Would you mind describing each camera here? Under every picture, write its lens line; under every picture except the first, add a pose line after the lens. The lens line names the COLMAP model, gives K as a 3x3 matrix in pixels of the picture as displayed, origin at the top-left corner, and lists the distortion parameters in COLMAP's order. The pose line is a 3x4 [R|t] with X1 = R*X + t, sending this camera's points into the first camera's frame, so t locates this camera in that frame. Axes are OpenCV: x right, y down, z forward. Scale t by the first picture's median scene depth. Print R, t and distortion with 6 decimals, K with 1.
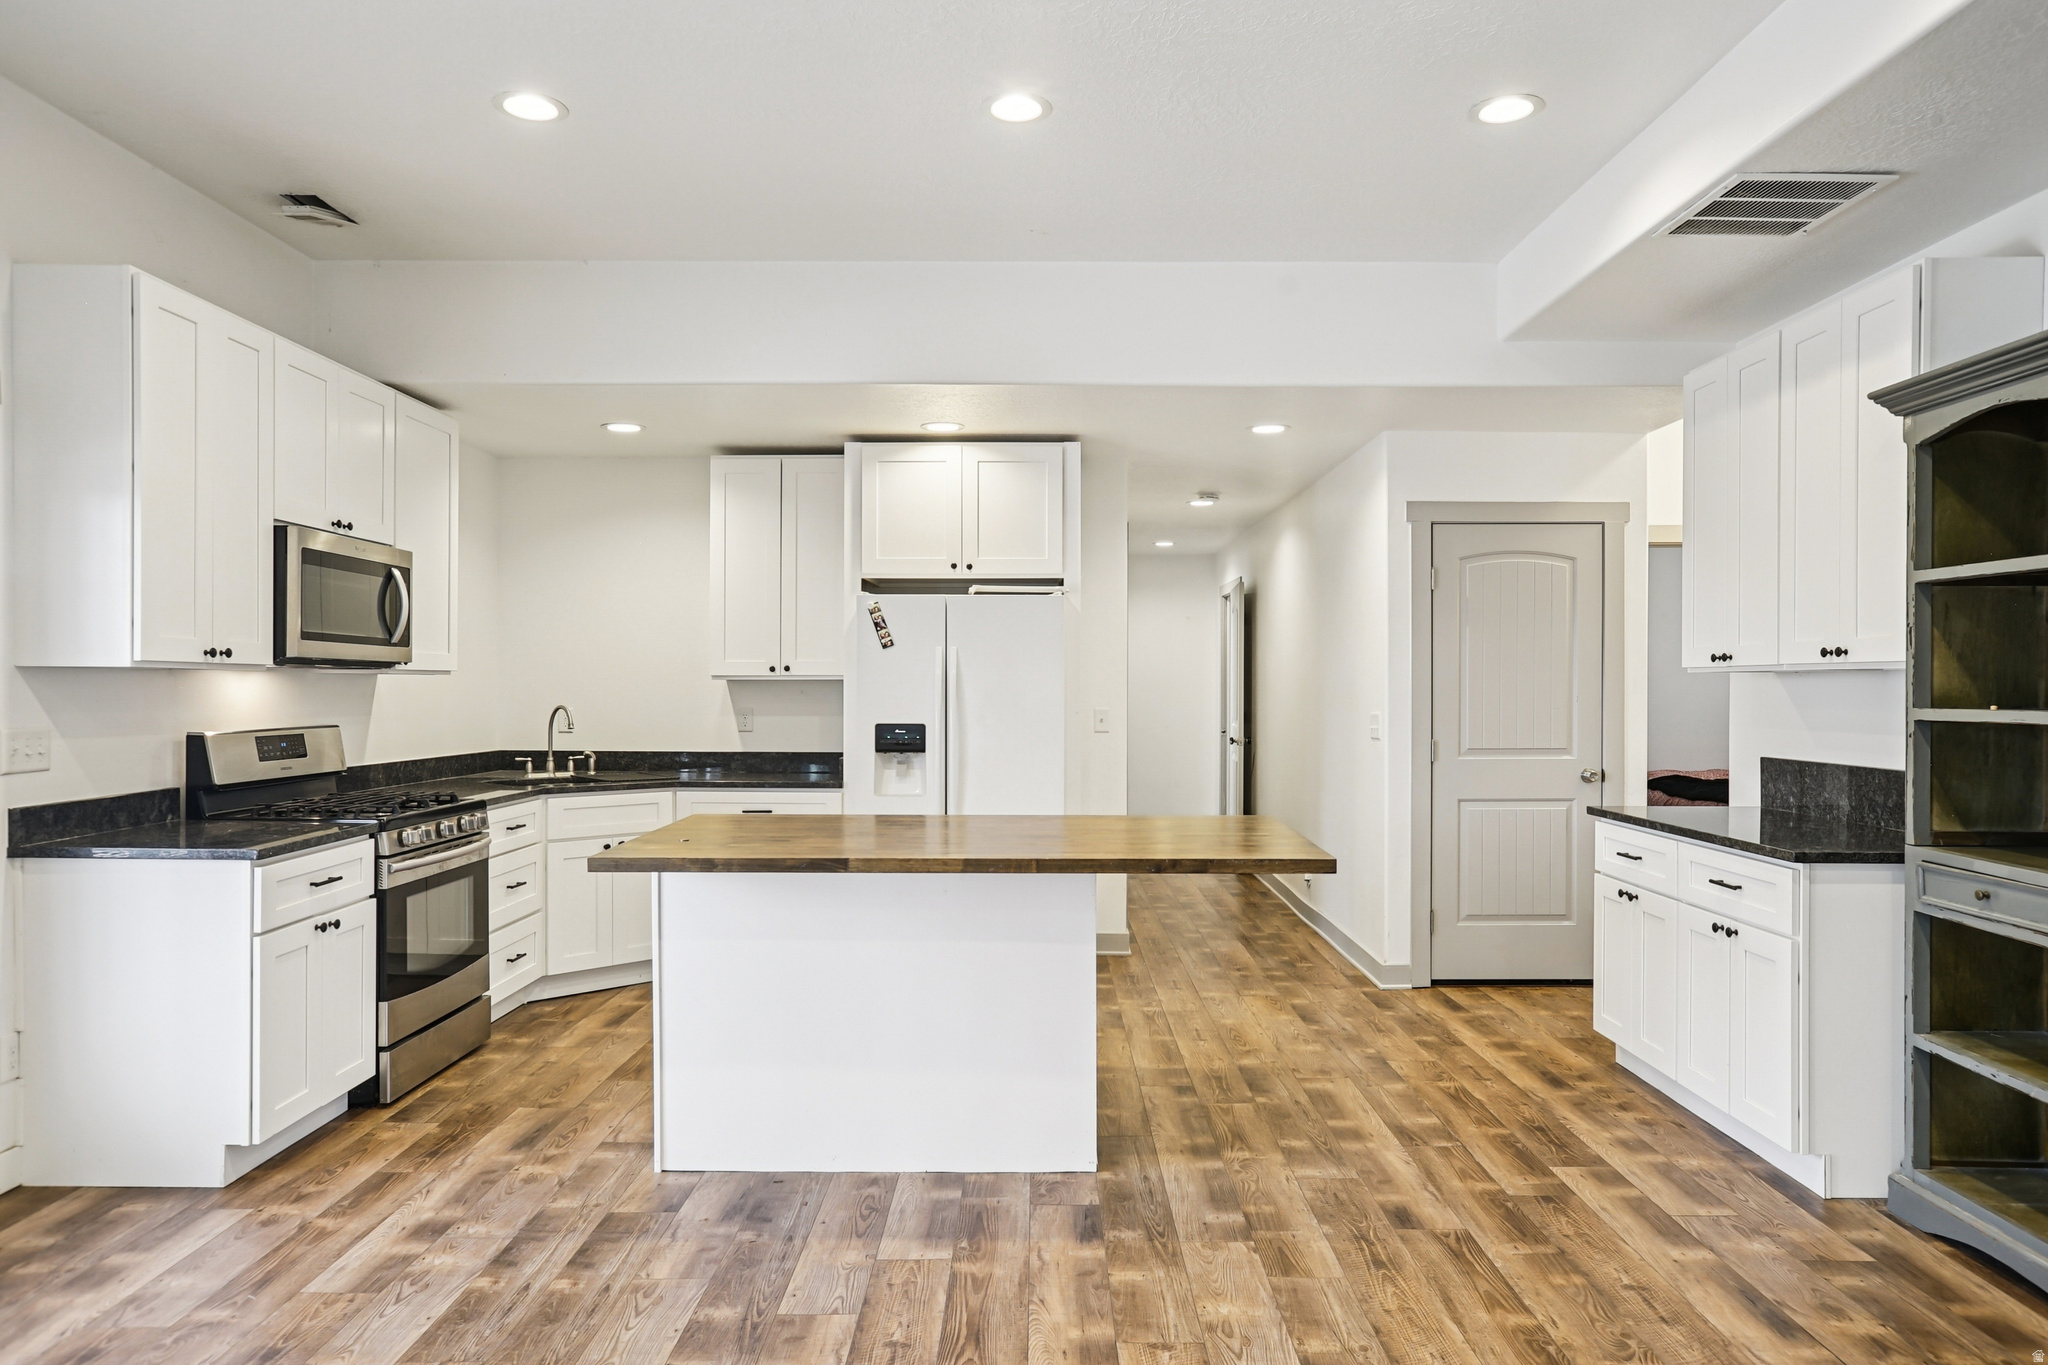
lens RADIAL K [[1268.1, 0, 1032.5], [0, 1268.1, 685.0], [0, 0, 1]] dist [0.005914, 0.003049]
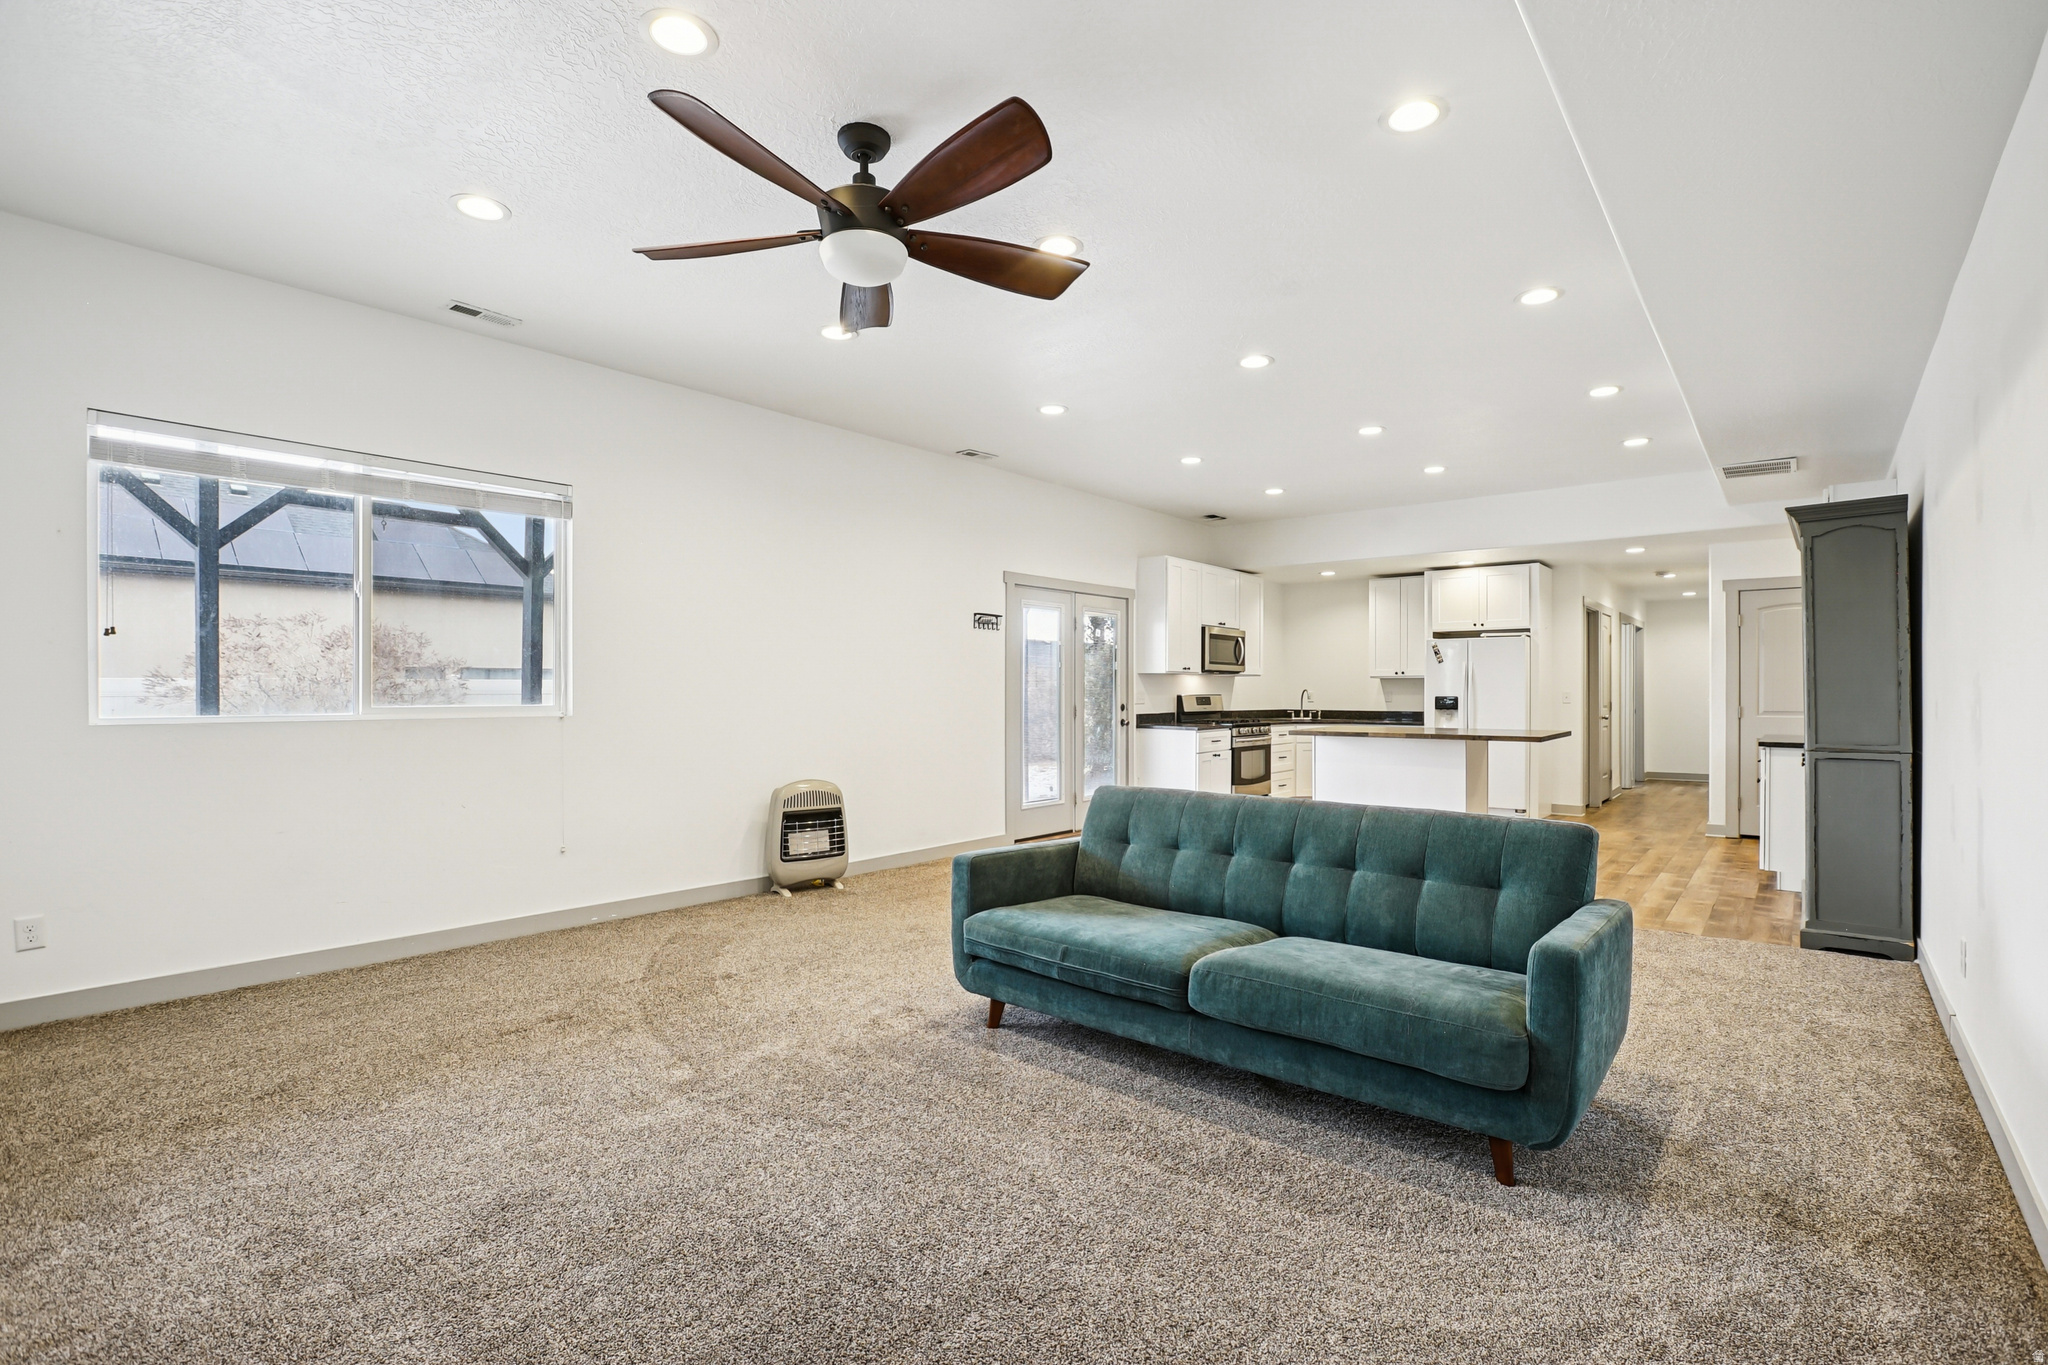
lens RADIAL K [[910.7, 0, 1028.2], [0, 910.7, 688.5], [0, 0, 1]] dist [-0.000929, -0.000038]
pose [[0.752961, -0.000362, -0.658066, 0.446131], [-0.003978, 0.999979, -0.005101, 0.030078], [0.658054, 0.006458, 0.752943, -0.776522]]
